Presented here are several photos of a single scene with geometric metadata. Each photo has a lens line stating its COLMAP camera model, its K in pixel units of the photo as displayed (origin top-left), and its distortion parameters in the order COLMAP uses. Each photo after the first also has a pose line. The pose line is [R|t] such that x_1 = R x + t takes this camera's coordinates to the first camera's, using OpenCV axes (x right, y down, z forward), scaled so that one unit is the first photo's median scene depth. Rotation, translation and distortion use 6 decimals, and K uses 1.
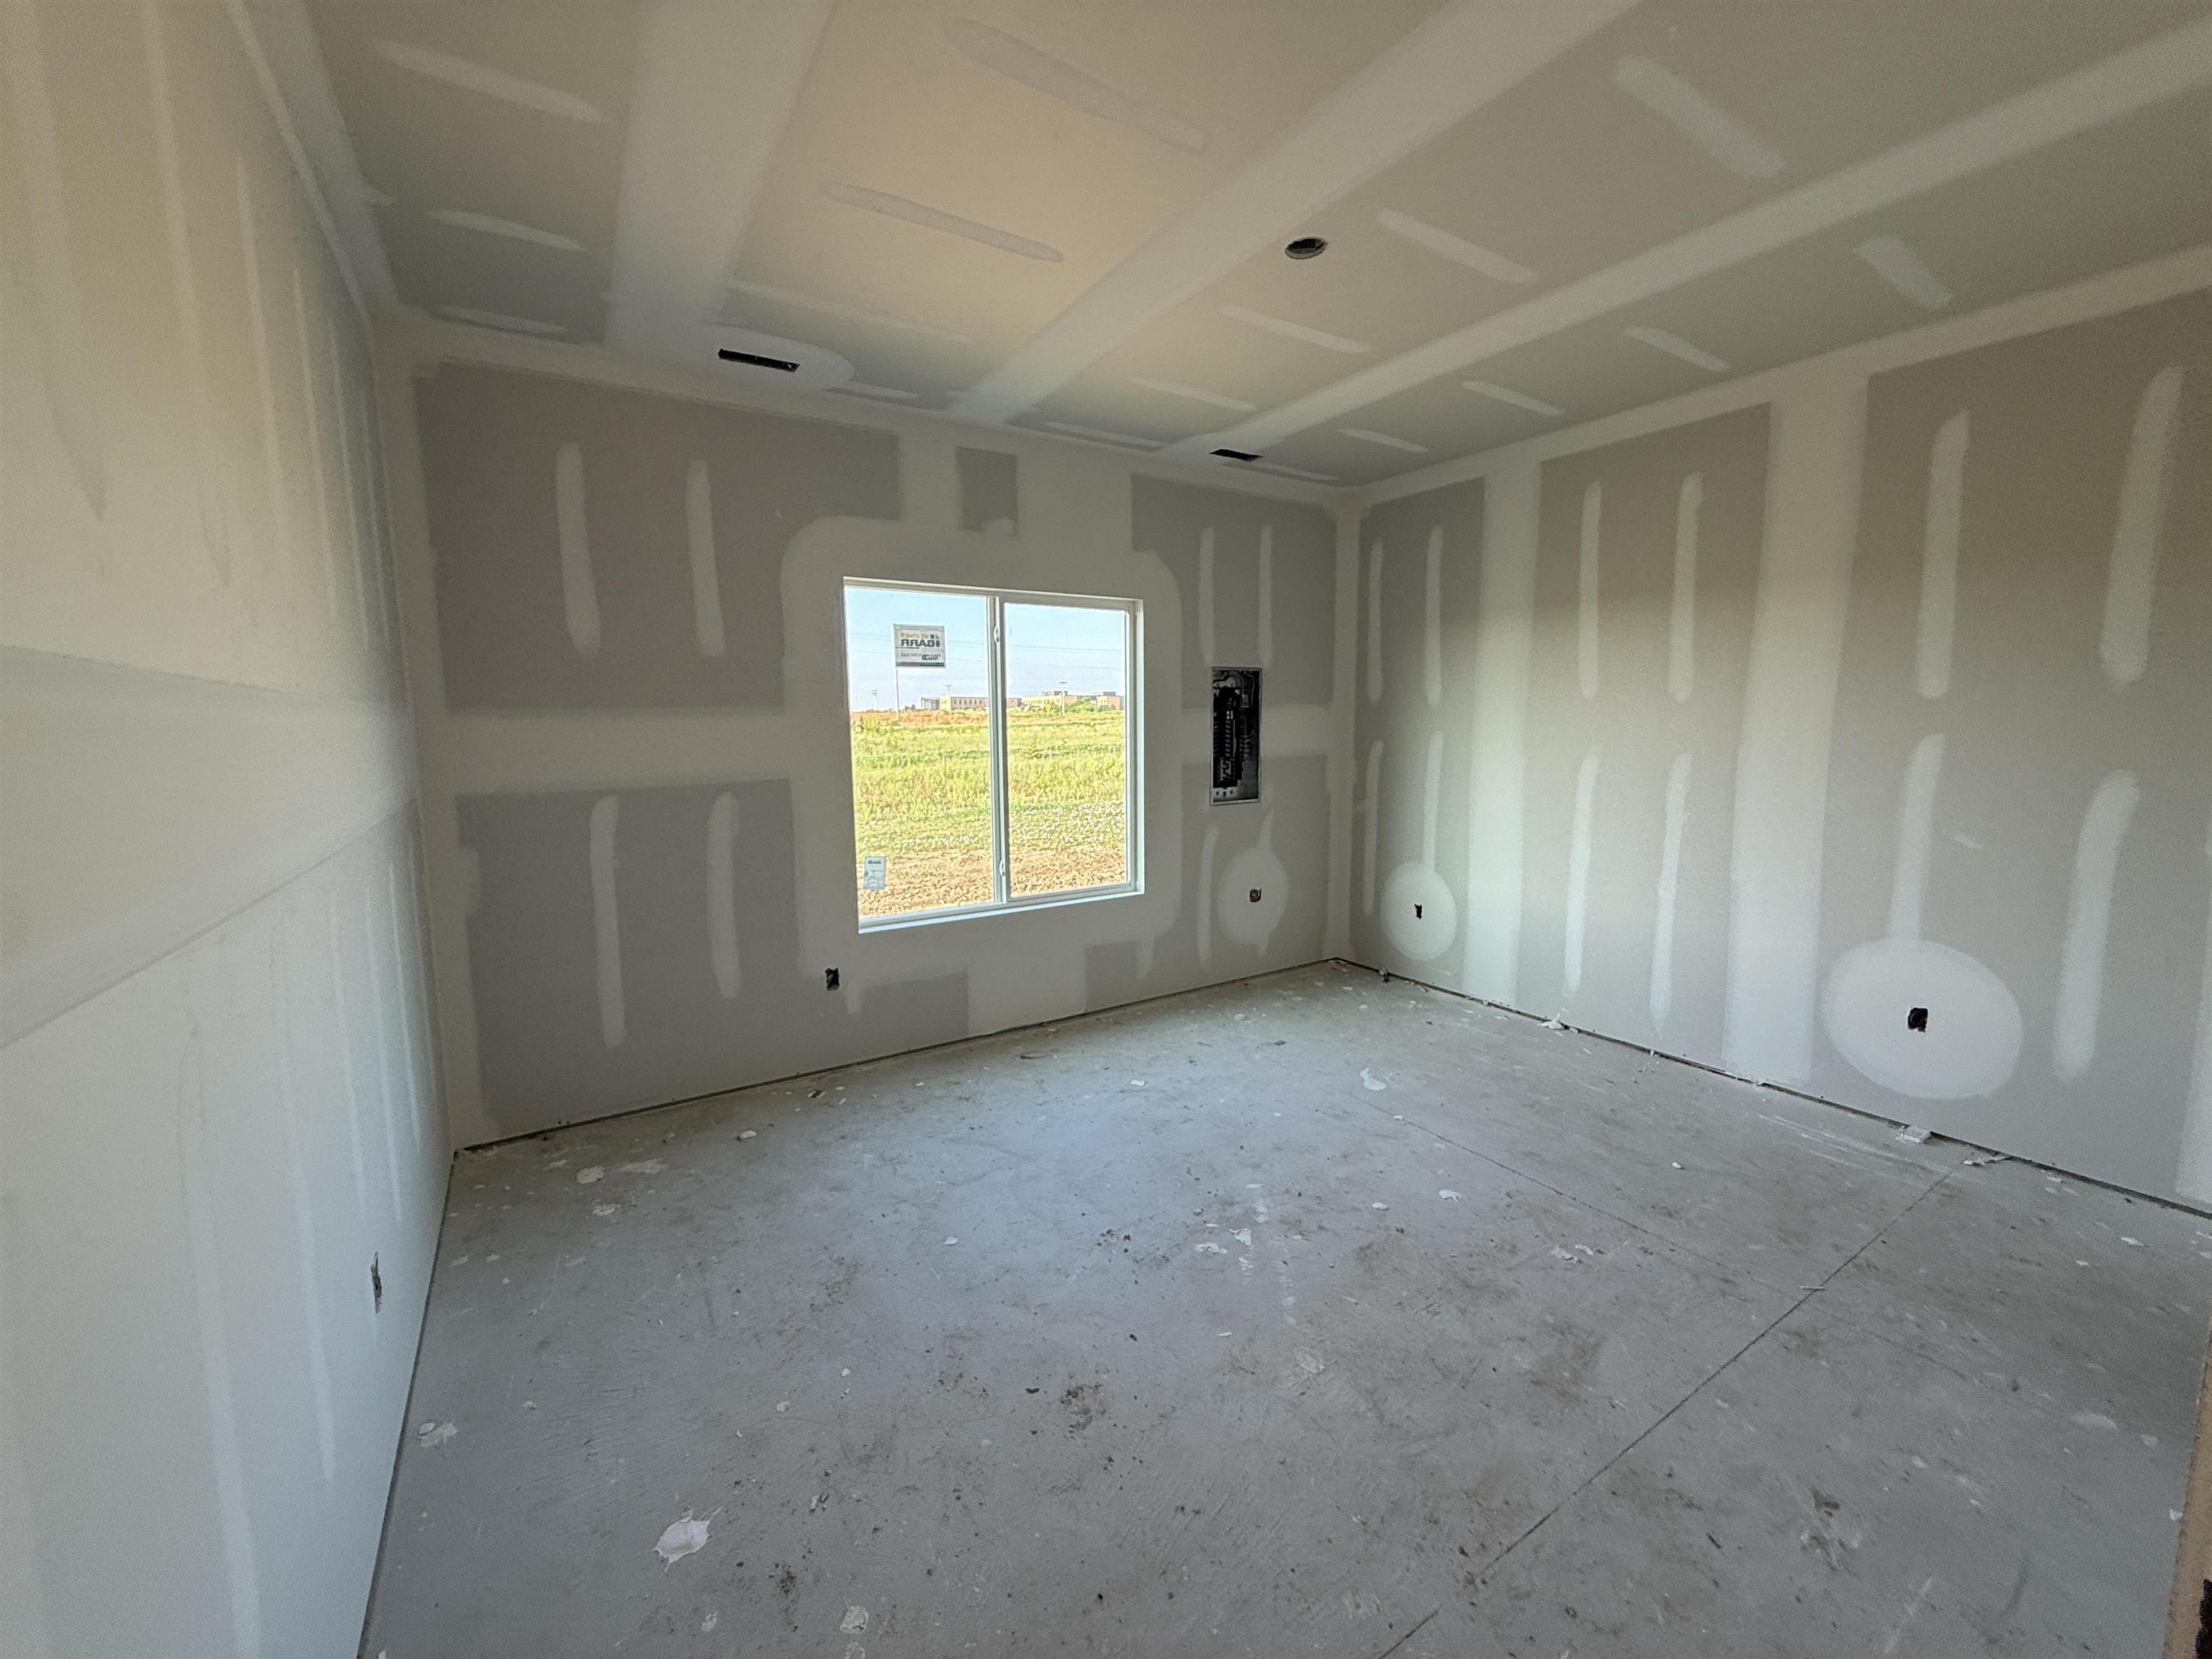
lens RADIAL K [[881.0, 0, 1097.1], [0, 881.0, 825.4], [0, 0, 1]] dist [0.000264, 0.000124]
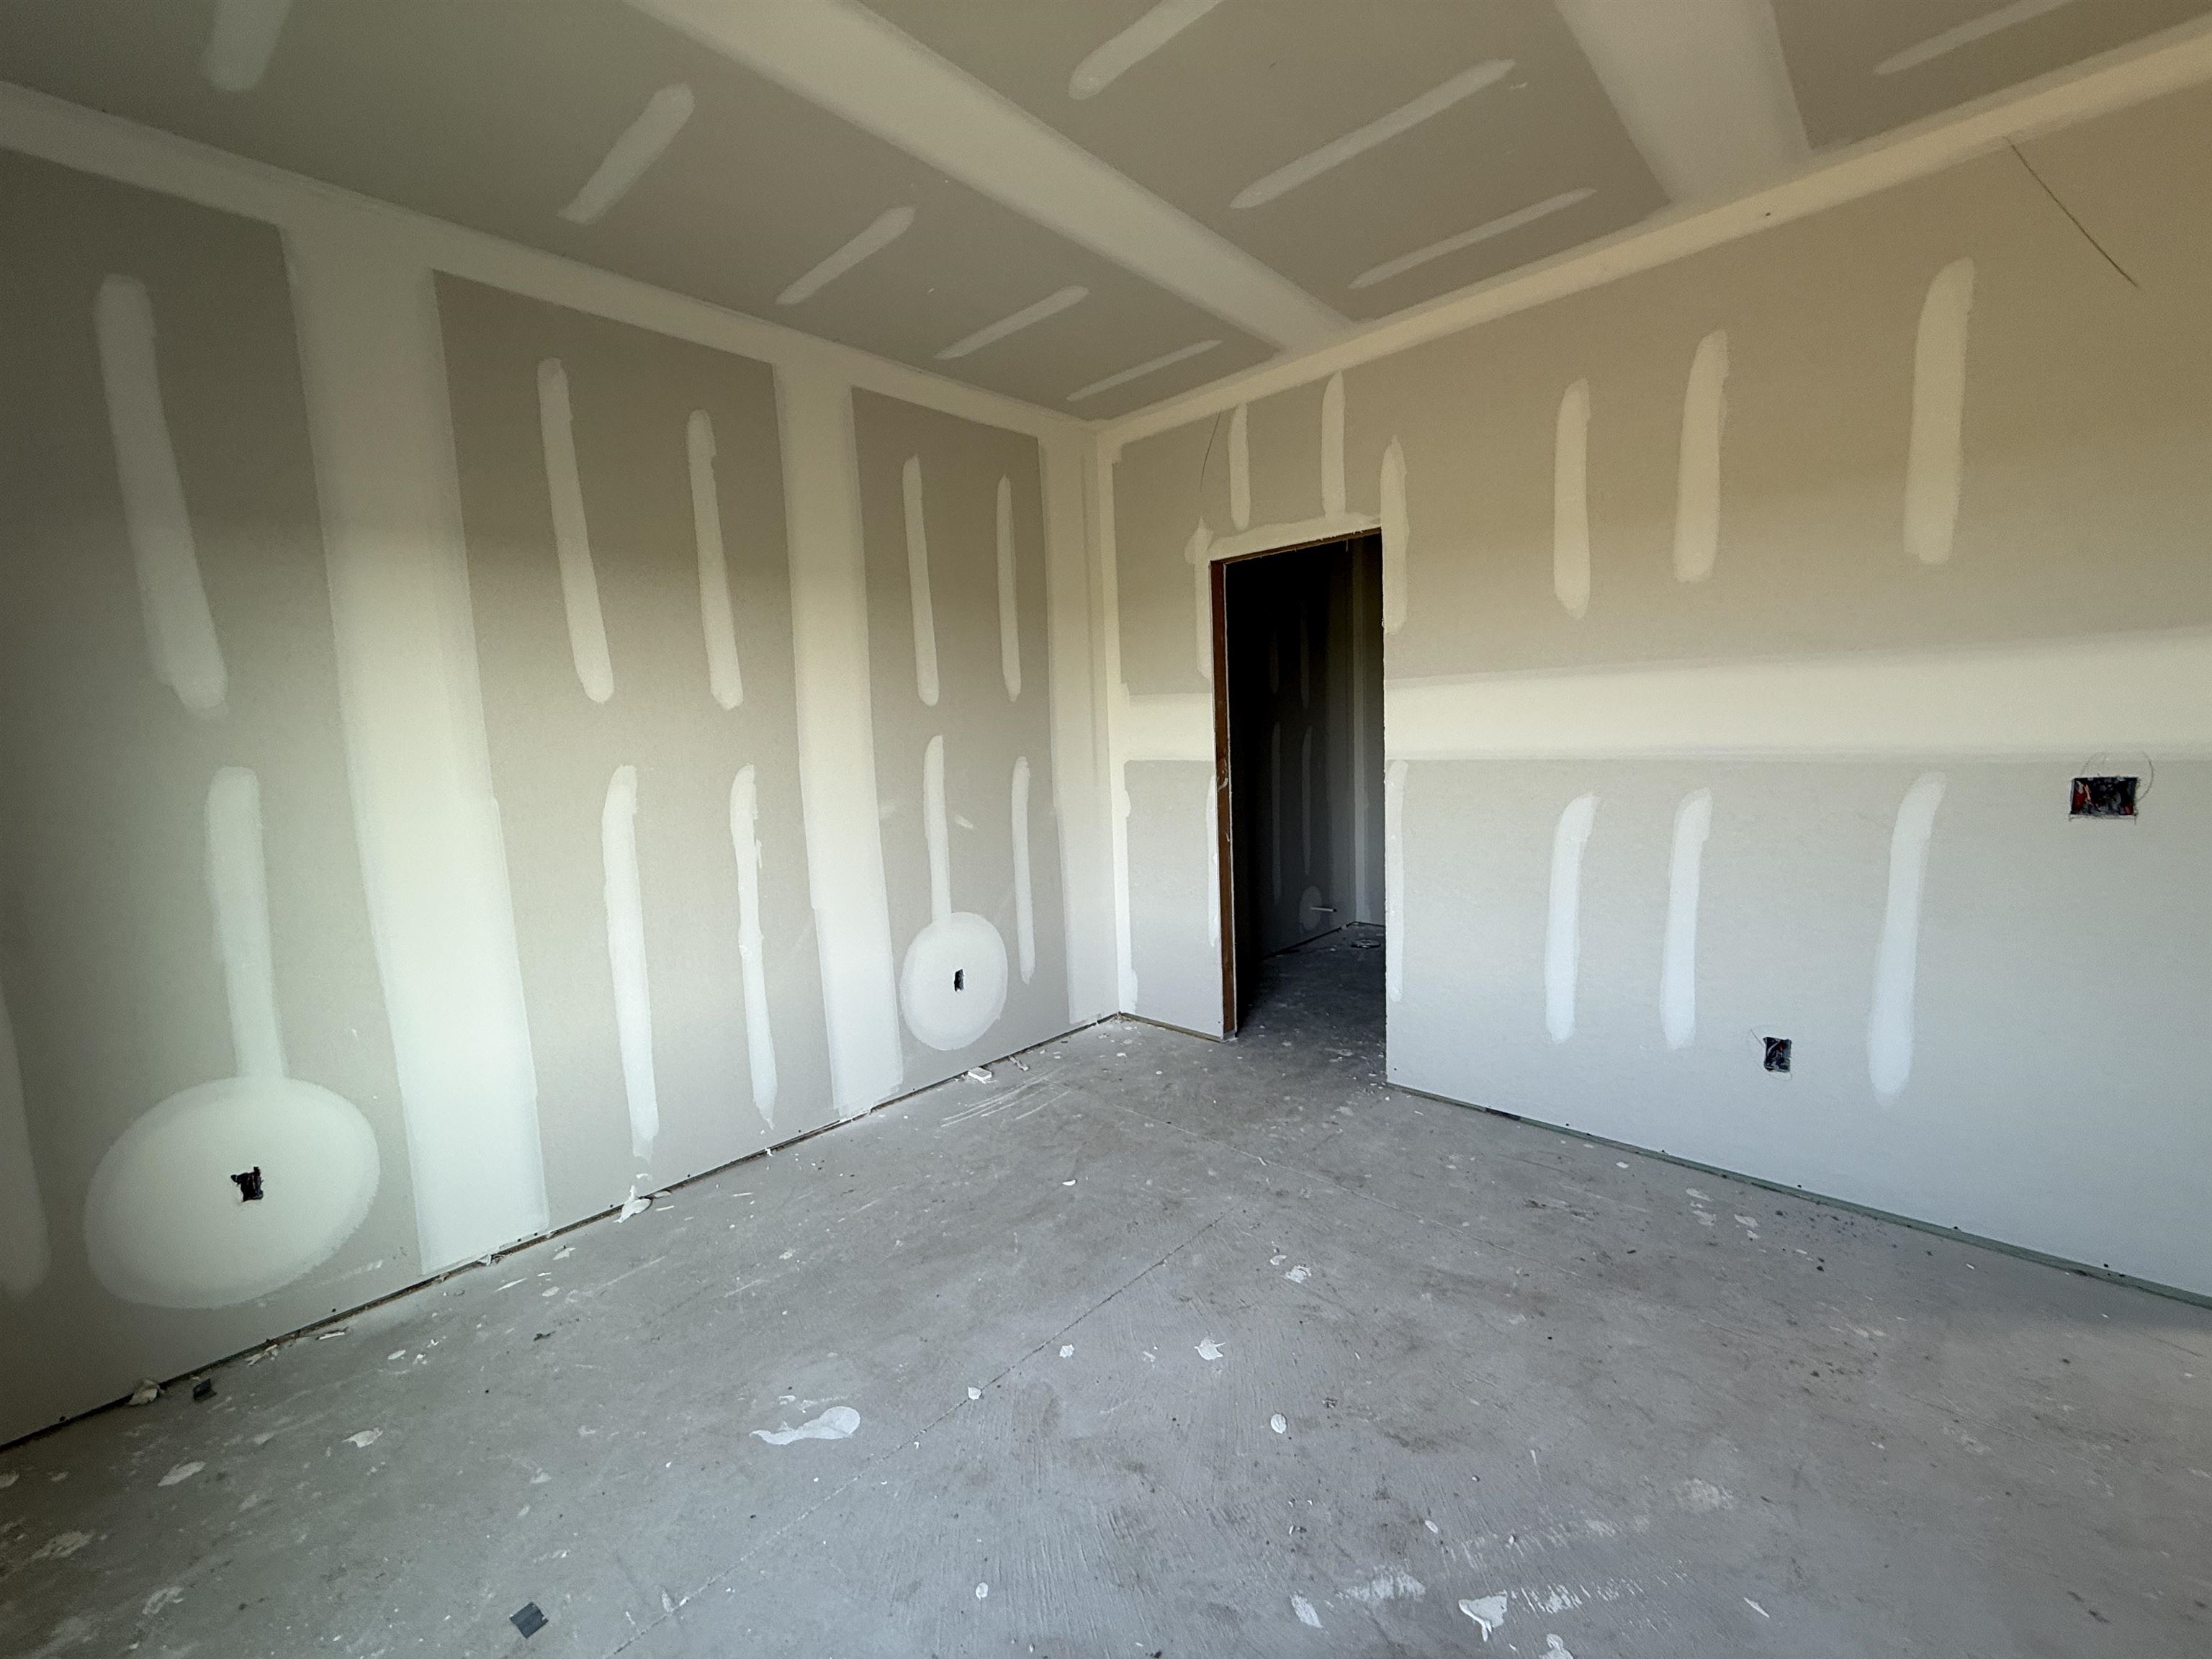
lens RADIAL K [[881.0, 0, 1105.4], [0, 881.0, 820.5], [0, 0, 1]] dist [0.000264, 0.000124]
pose [[-0.246354, -0.086701, 0.965294, -0.199135], [0.156677, 0.979327, 0.127947, -0.095736], [-0.956432, 0.182759, -0.227677, 0.948722]]
